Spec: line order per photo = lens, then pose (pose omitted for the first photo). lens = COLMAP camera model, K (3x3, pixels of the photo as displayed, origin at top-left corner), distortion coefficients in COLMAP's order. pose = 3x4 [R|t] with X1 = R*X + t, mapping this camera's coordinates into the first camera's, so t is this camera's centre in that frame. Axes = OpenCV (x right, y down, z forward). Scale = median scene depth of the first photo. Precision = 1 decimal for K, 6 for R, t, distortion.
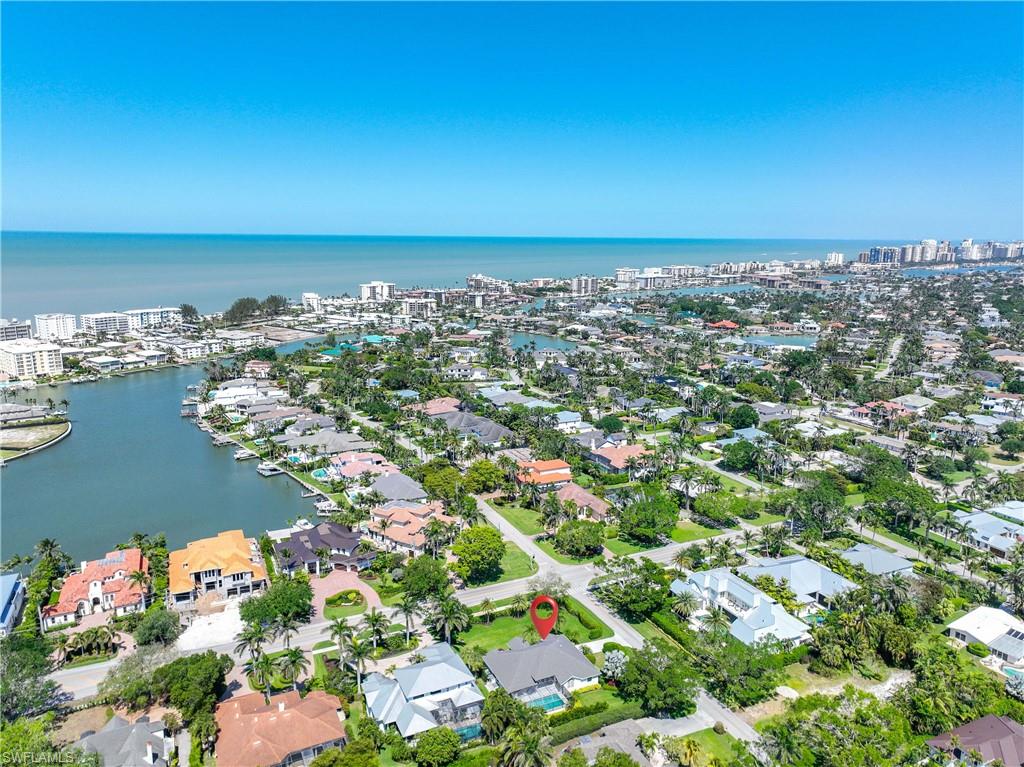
lens RADIAL K [[715.3, 0, 511.4], [0, 715.3, 384.5], [0, 0, 1]] dist [0.025224, 0.009585]
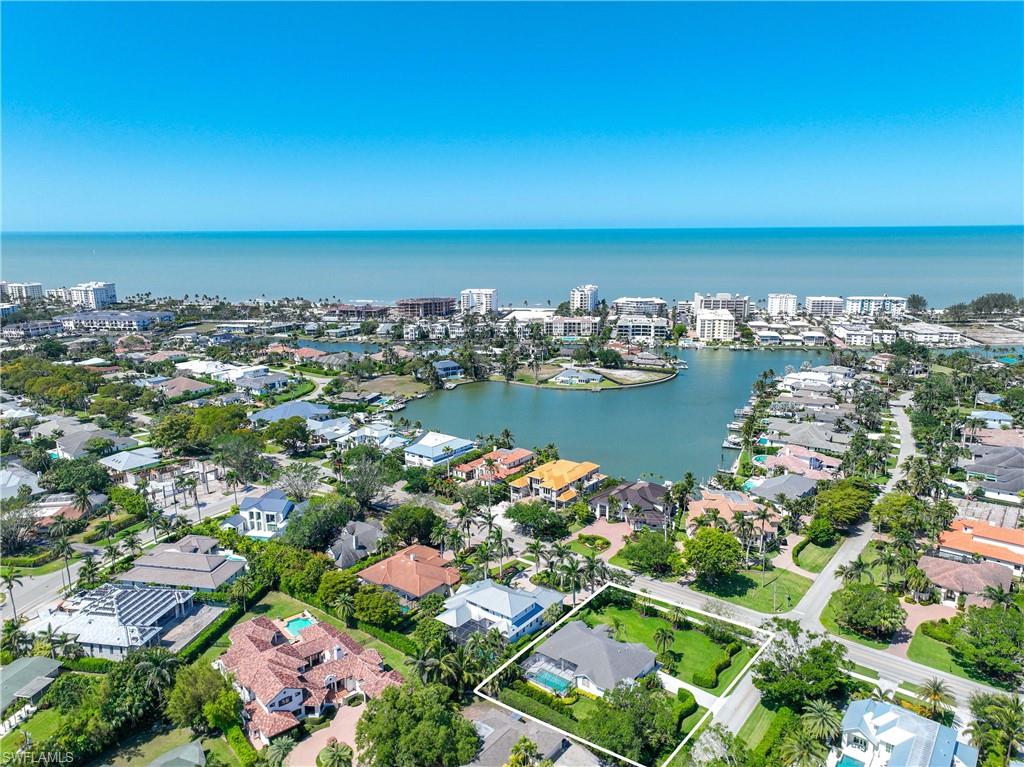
lens RADIAL K [[715.3, 0, 511.6], [0, 715.3, 380.1], [0, 0, 1]] dist [0.025224, 0.009585]
pose [[0.450691, 0.176321, -0.875093, 0.440477], [-0.175076, 0.978720, 0.107033, -0.025842], [0.875343, 0.104969, 0.471970, 0.249653]]
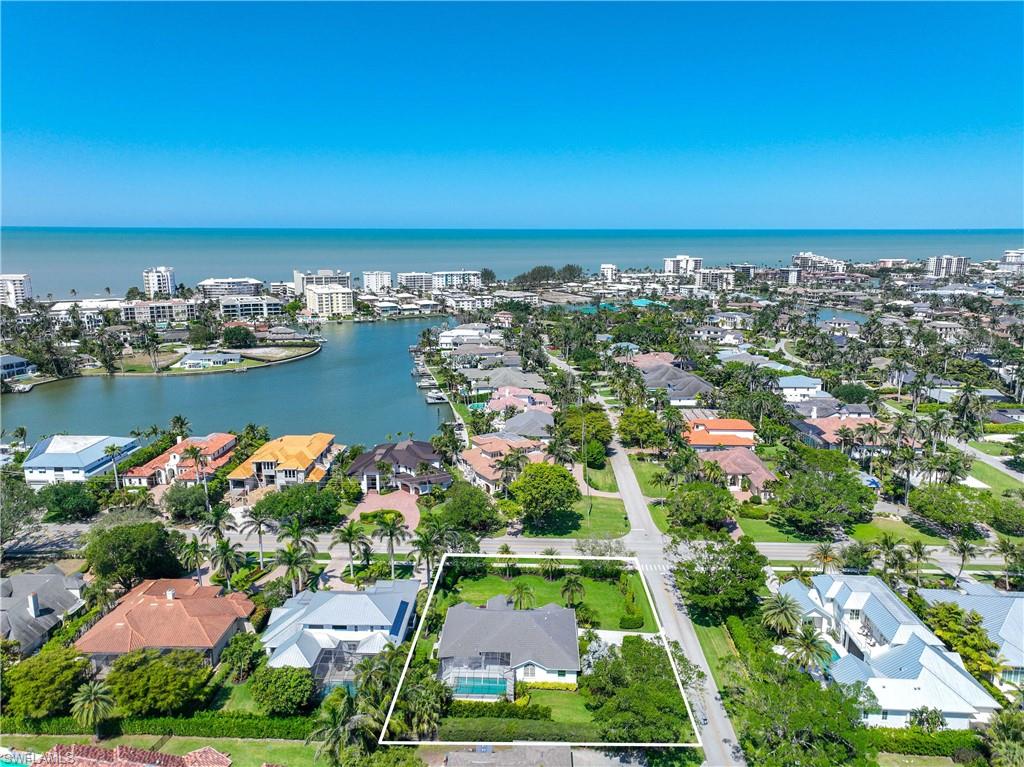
lens RADIAL K [[715.3, 0, 511.2], [0, 715.3, 382.6], [0, 0, 1]] dist [0.025224, 0.009585]
pose [[0.886883, 0.091801, -0.452782, 0.200006], [-0.090262, 0.995603, 0.025057, 0.071243], [0.453091, 0.018646, 0.891269, 0.211839]]
